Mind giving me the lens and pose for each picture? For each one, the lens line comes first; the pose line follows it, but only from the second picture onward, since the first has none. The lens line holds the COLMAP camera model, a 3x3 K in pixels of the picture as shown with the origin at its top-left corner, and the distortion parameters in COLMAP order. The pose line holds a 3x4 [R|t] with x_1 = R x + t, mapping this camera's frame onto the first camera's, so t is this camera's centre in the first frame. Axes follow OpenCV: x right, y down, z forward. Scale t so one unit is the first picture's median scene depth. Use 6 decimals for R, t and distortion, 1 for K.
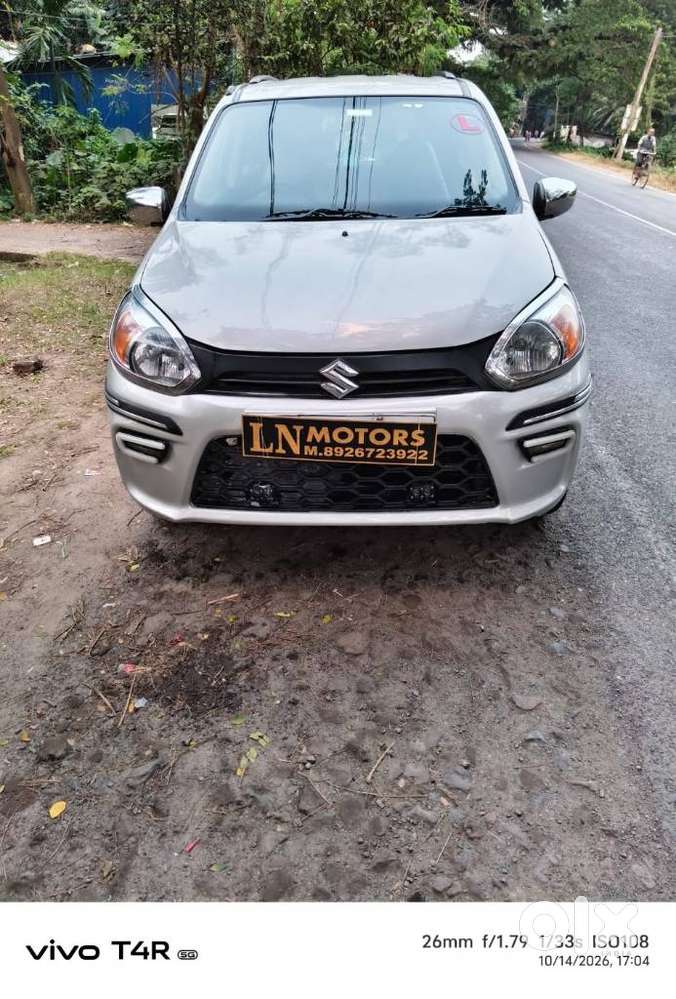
lens RADIAL K [[662.8, 0, 334.0], [0, 662.8, 443.9], [0, 0, 1]] dist [0.044497, -0.076163]
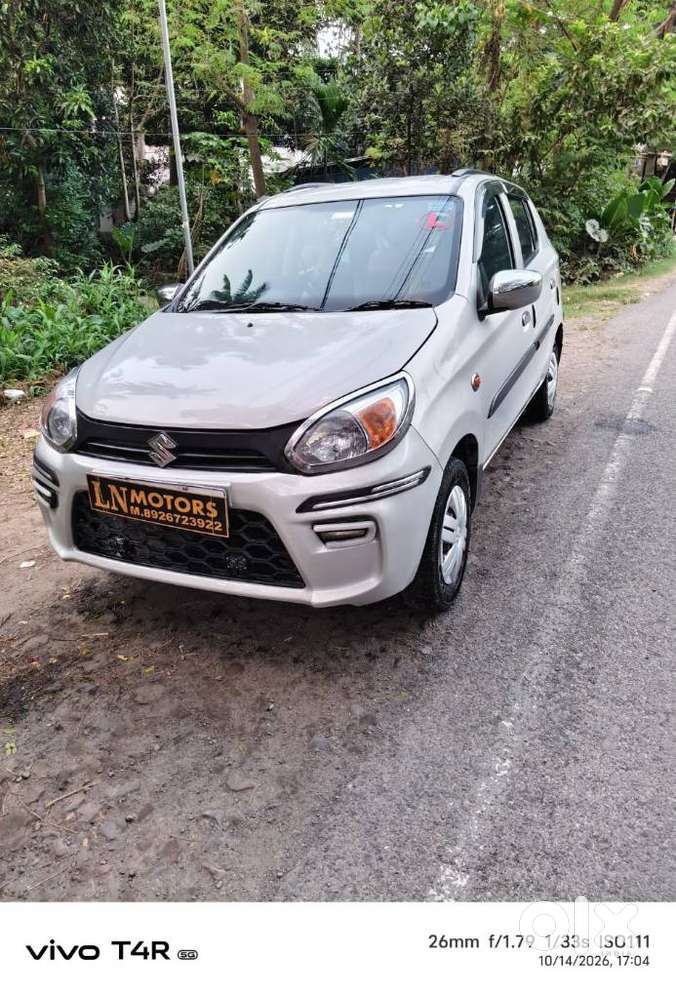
lens RADIAL K [[662.8, 0, 334.0], [0, 662.8, 443.9], [0, 0, 1]] dist [0.044497, -0.076163]
pose [[0.928167, 0.077931, -0.363914, 0.681982], [-0.118219, 0.988924, -0.089746, -0.040592], [0.352889, 0.126321, 0.927099, 0.048775]]
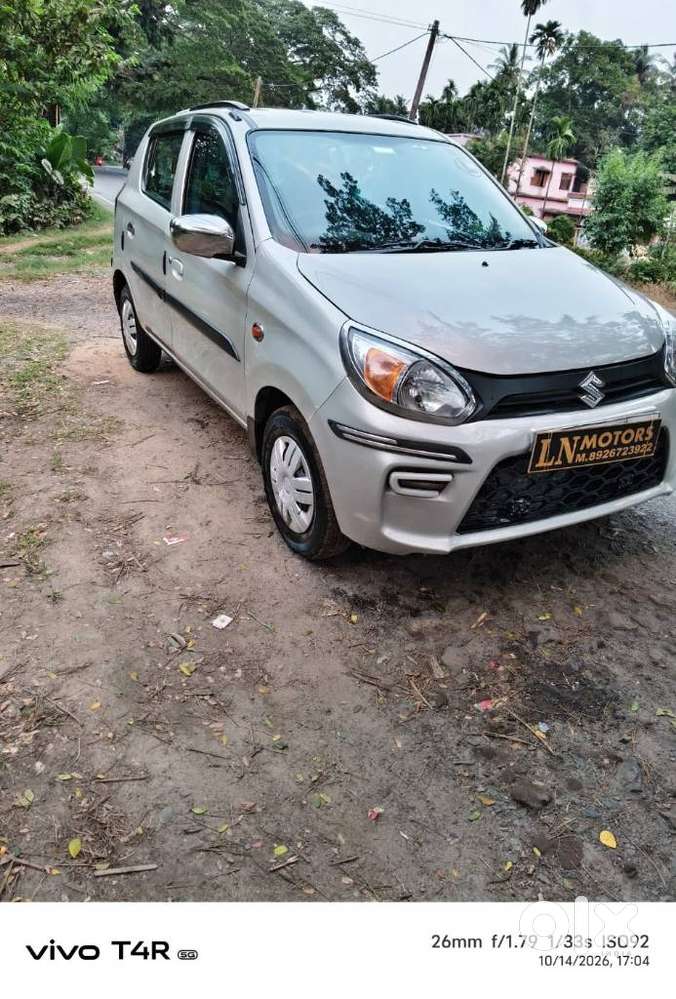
lens RADIAL K [[663.8, 0, 338.1], [0, 663.8, 445.8], [0, 0, 1]] dist [0.039301, -0.068281]
pose [[0.865969, -0.139041, 0.480381, -0.906077], [0.156005, 0.987745, 0.004666, -0.076912], [-0.475143, 0.070901, 0.877048, 0.216621]]
